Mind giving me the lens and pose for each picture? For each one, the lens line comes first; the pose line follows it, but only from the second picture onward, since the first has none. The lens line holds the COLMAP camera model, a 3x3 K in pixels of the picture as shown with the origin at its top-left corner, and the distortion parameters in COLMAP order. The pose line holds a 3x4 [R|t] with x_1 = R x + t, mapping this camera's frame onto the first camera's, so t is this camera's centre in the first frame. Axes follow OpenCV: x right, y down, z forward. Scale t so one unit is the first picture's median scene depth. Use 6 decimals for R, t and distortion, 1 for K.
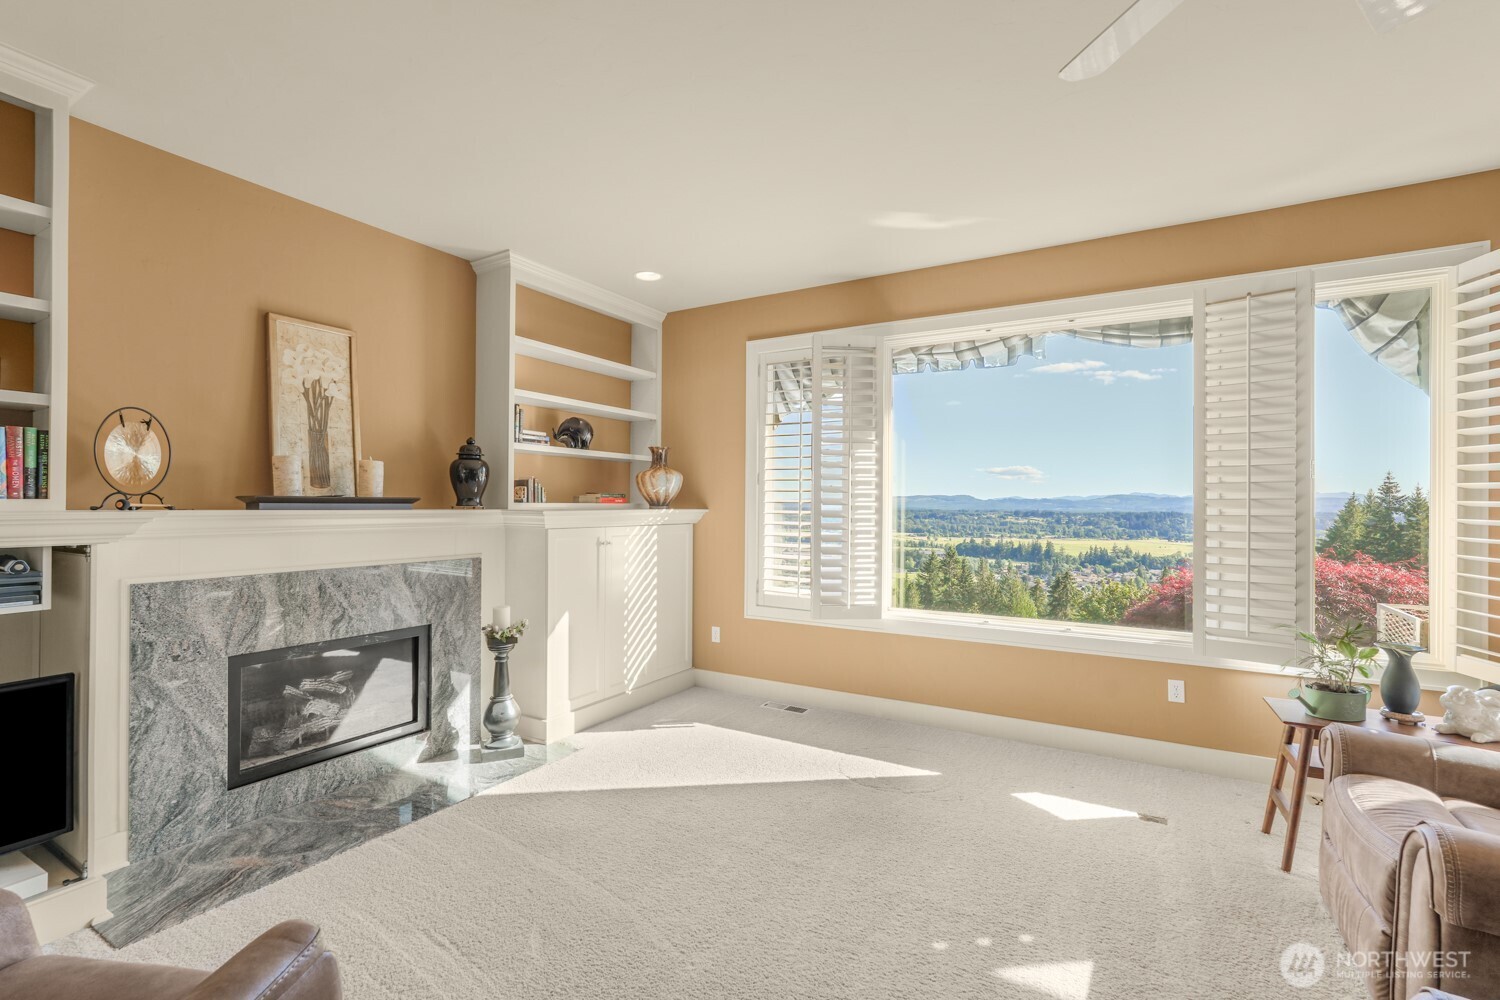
lens RADIAL K [[663.0, 0, 750.0], [0, 663.0, 500.0], [0, 0, 1]] dist [-0.012838, 0.006186]
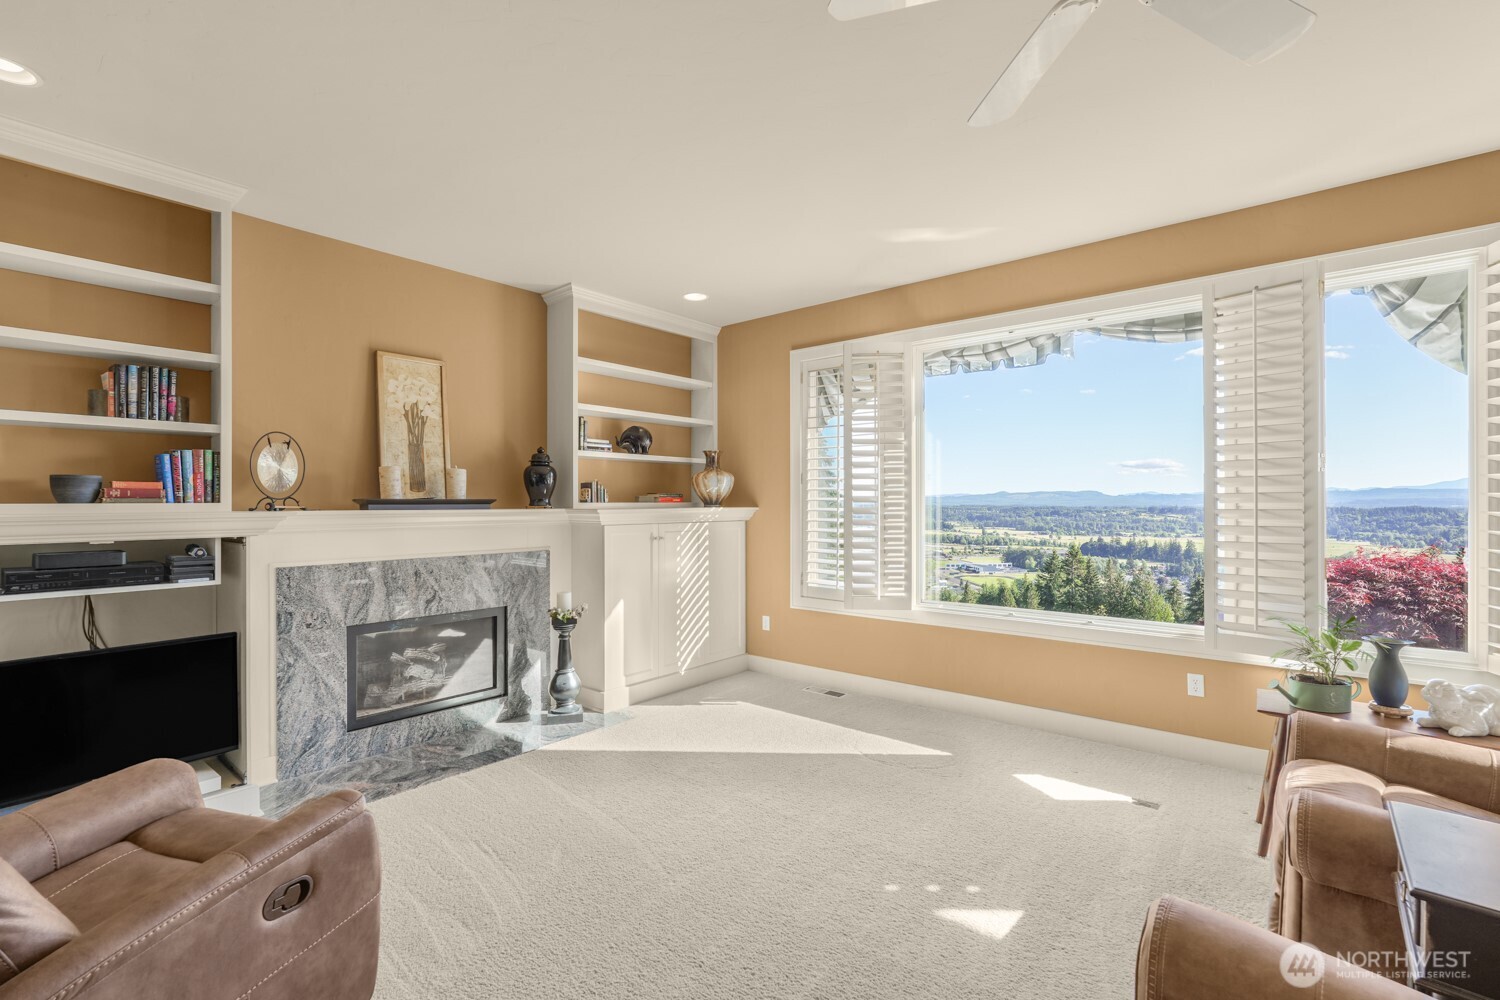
lens RADIAL K [[663.0, 0, 750.0], [0, 663.0, 500.0], [0, 0, 1]] dist [-0.012838, 0.006186]
pose [[0.986698, -0.008939, -0.162315, 0.152983], [0.009291, 0.999956, 0.001407, 0.000599], [0.162295, -0.002896, 0.986738, -0.105303]]
